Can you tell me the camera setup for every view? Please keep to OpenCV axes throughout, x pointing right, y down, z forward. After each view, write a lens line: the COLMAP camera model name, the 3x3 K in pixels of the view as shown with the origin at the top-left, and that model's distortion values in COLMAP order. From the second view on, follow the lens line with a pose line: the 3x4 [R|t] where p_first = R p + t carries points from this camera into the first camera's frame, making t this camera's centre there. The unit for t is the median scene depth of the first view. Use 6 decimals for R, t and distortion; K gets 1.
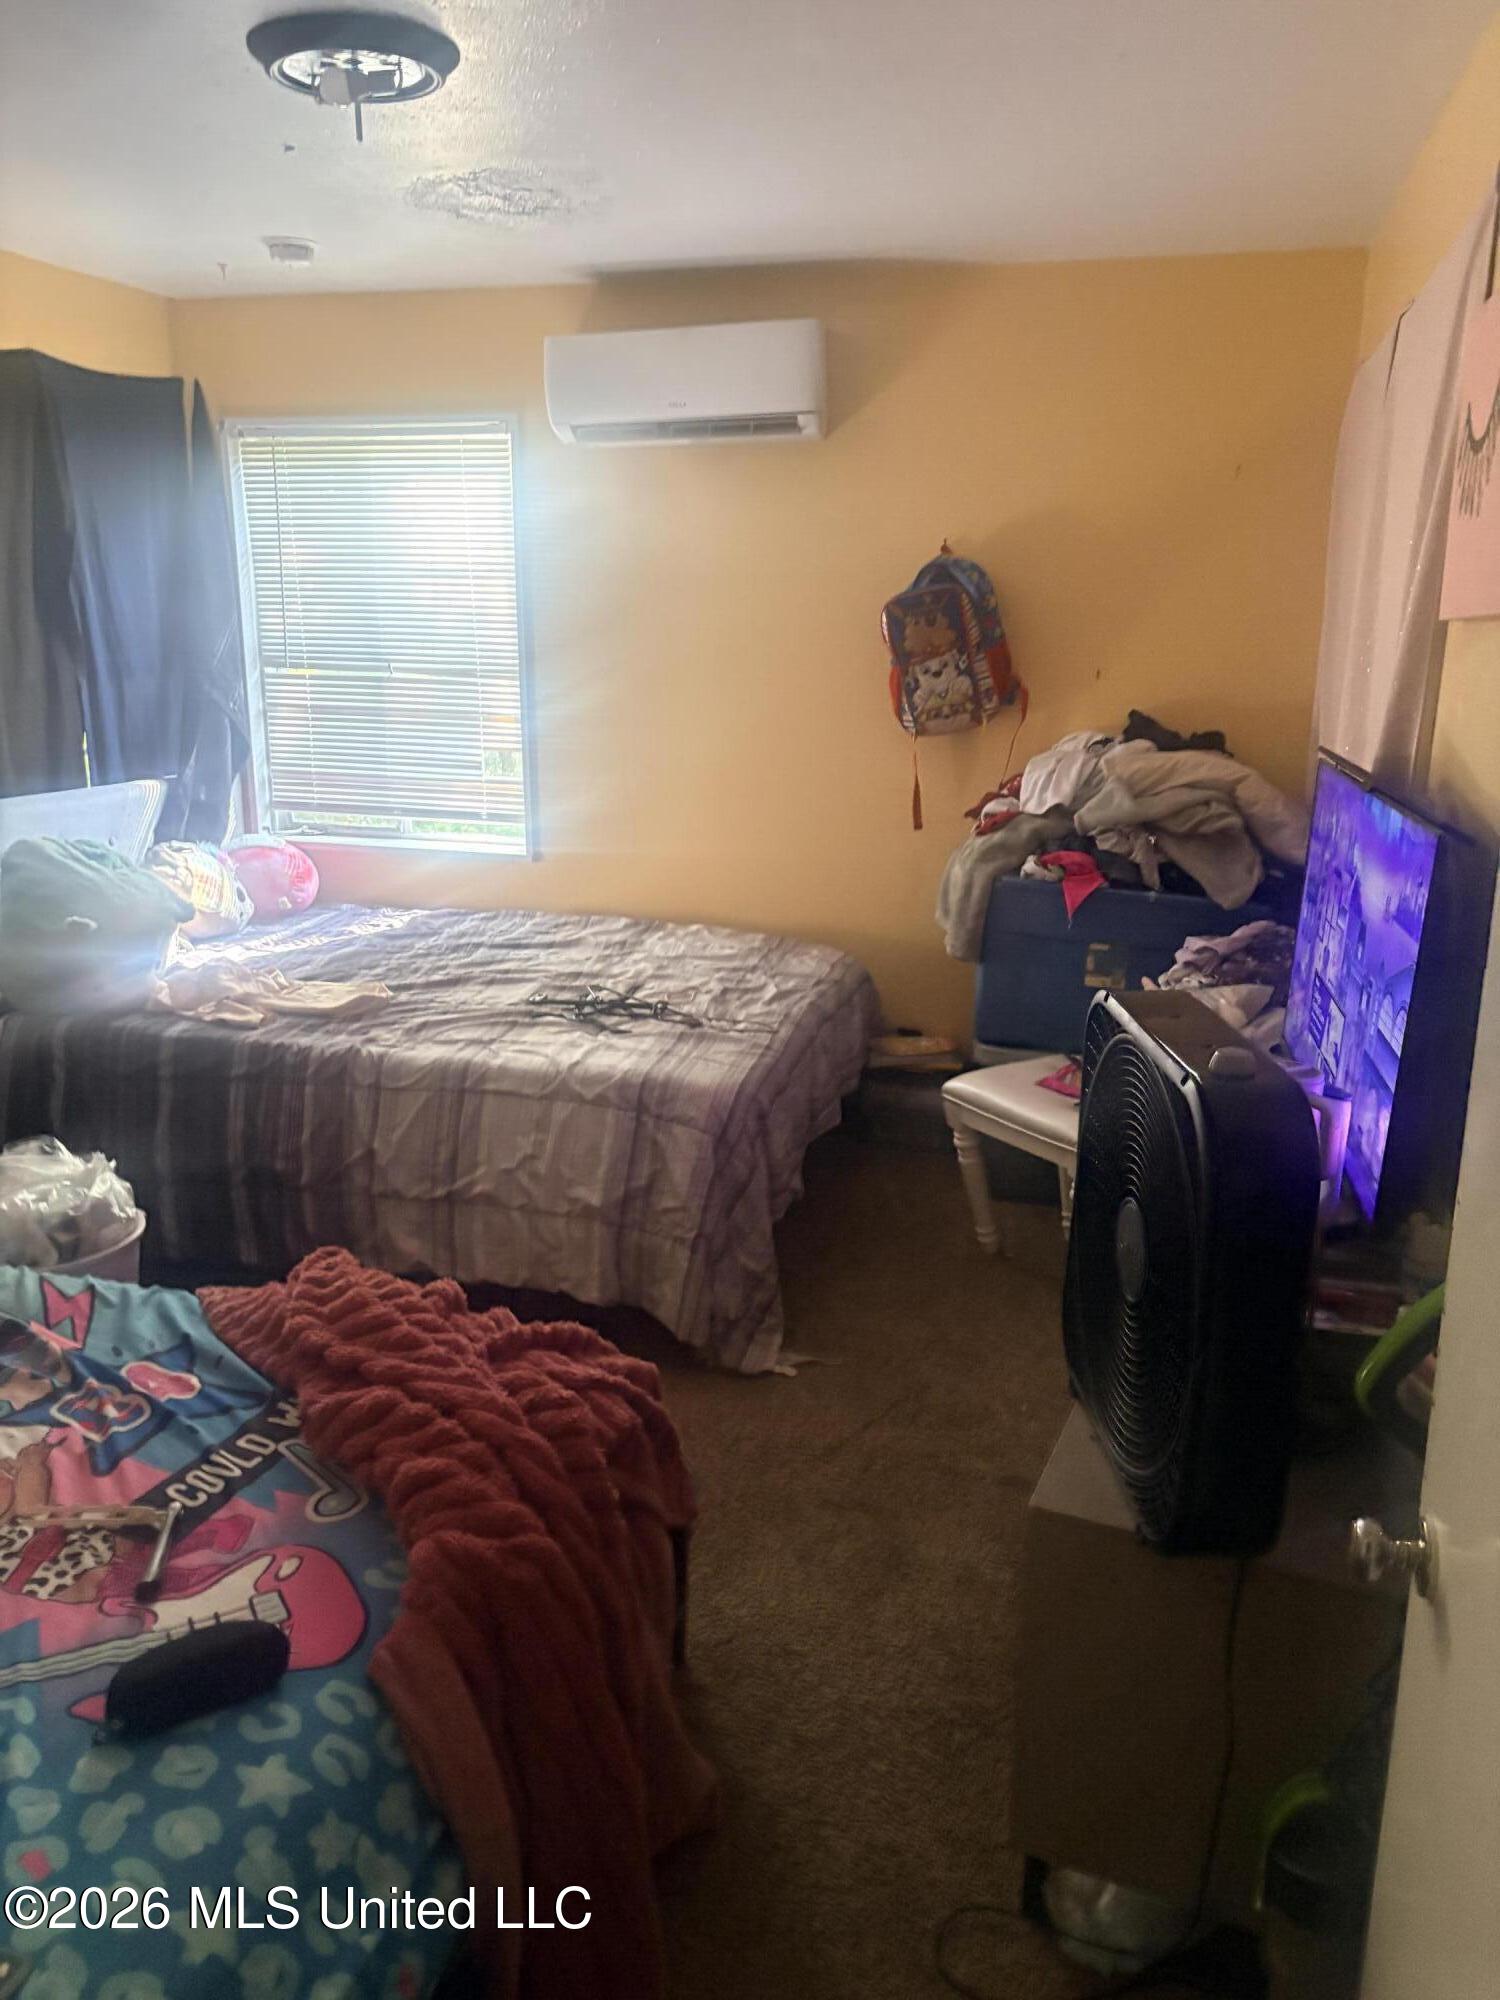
lens RADIAL K [[1532.4, 0, 750.0], [0, 1532.4, 1000.0], [0, 0, 1]] dist [0.063499, -0.055735]
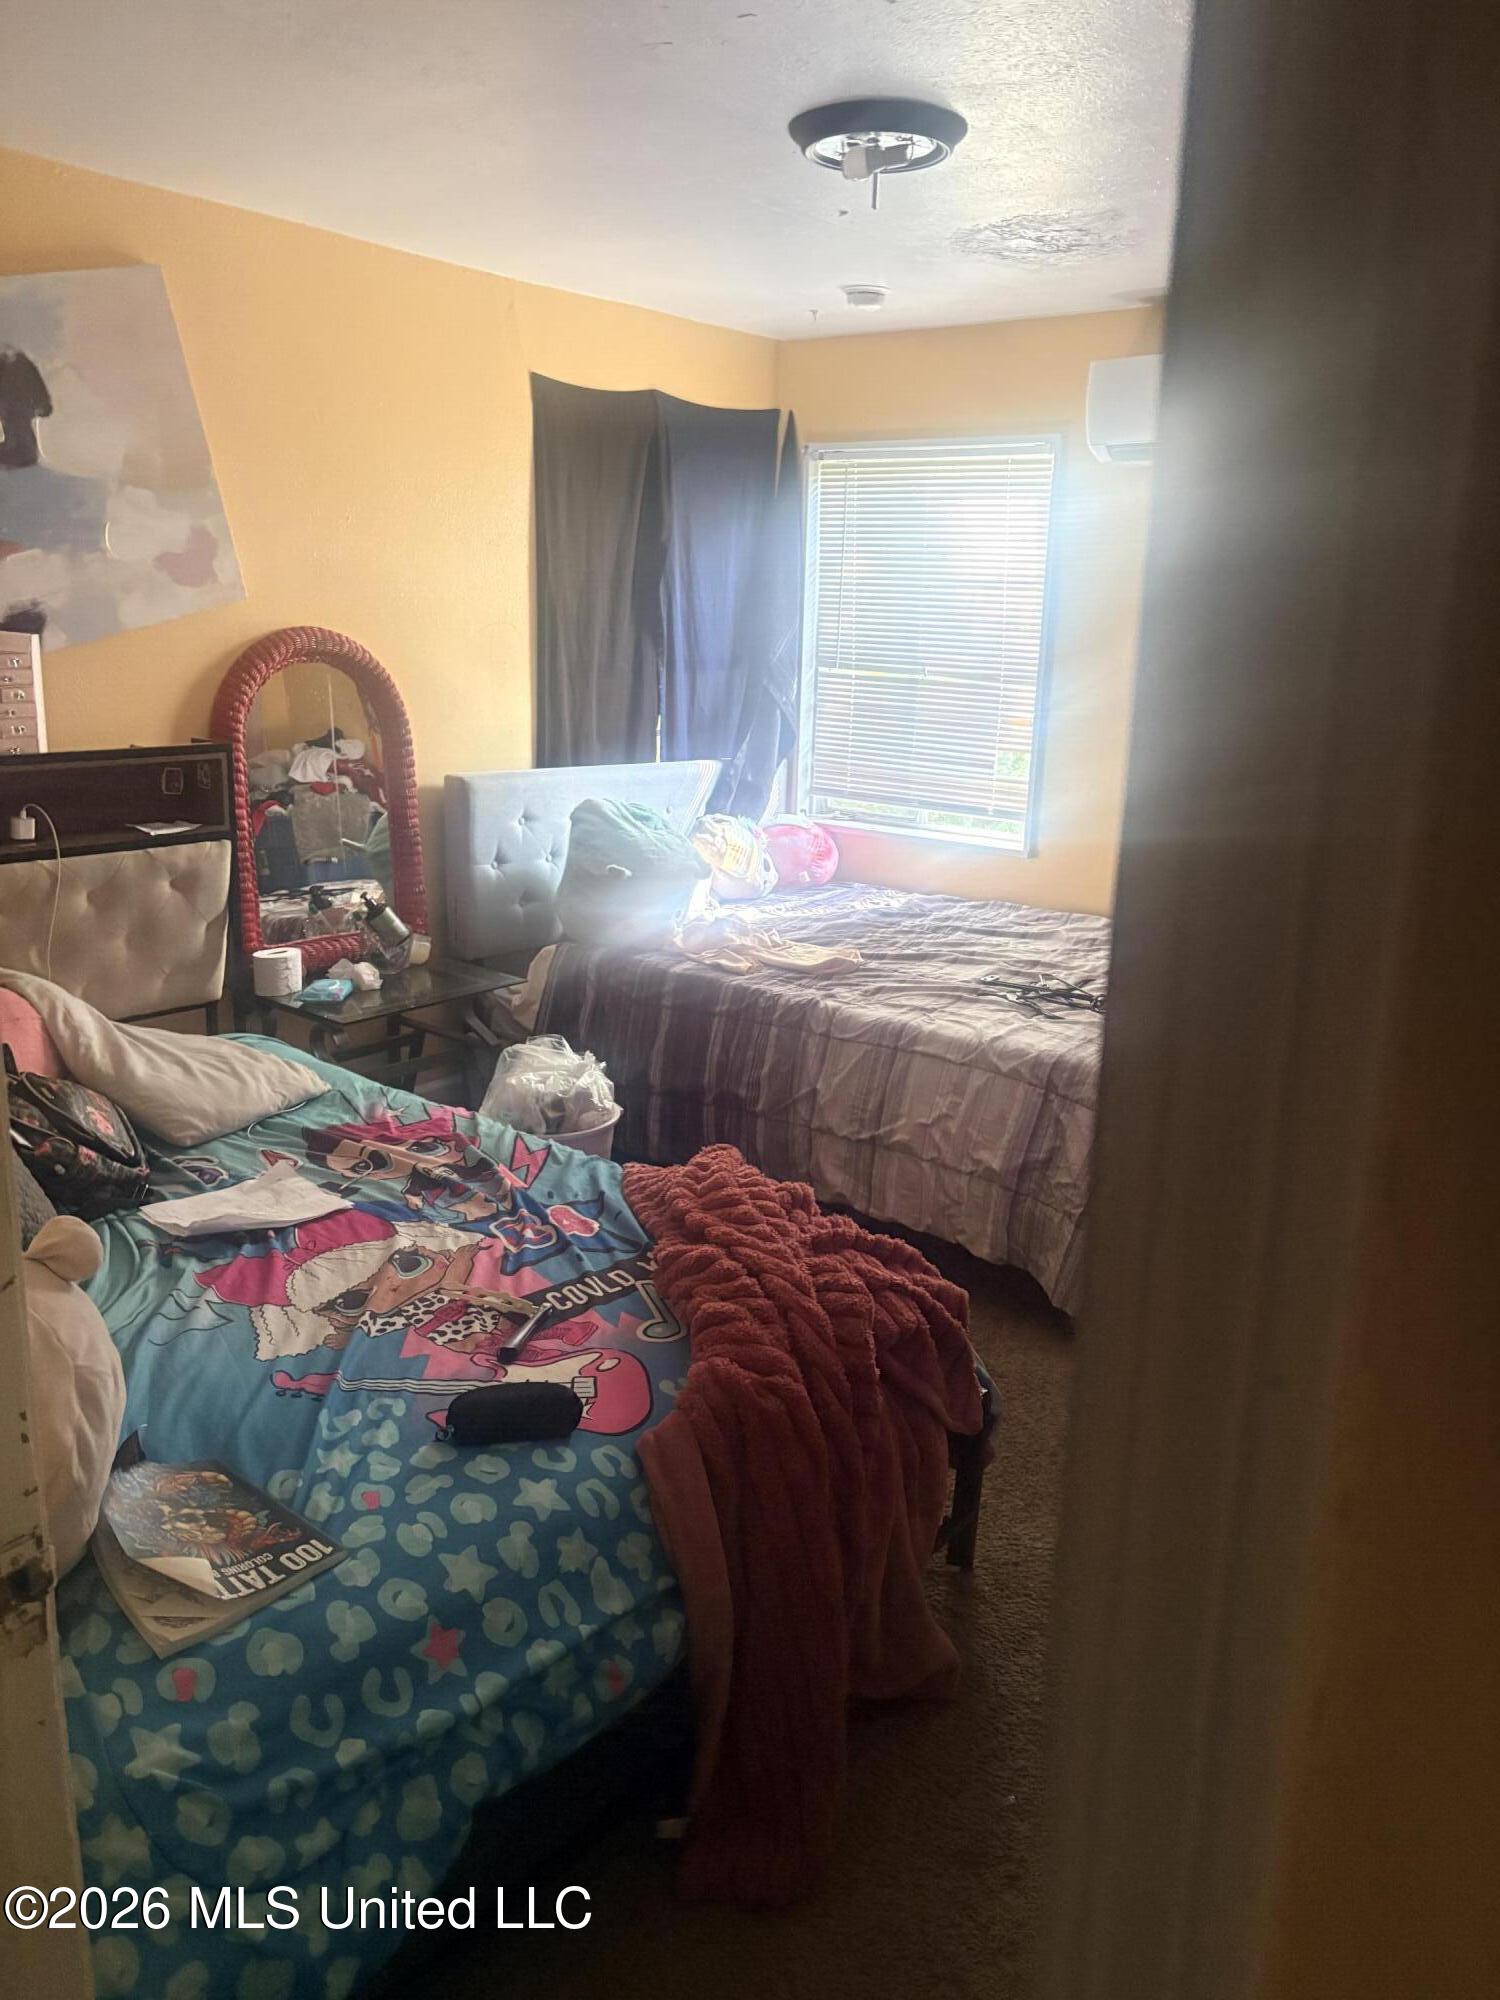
lens RADIAL K [[1516.6, 0, 750.0], [0, 1516.6, 1000.0], [0, 0, 1]] dist [0.110566, -0.161315]
pose [[0.921307, 0.122336, -0.369091, 0.118870], [-0.125093, 0.992007, 0.016550, 0.019404], [0.368166, 0.030924, 0.929246, -0.062465]]
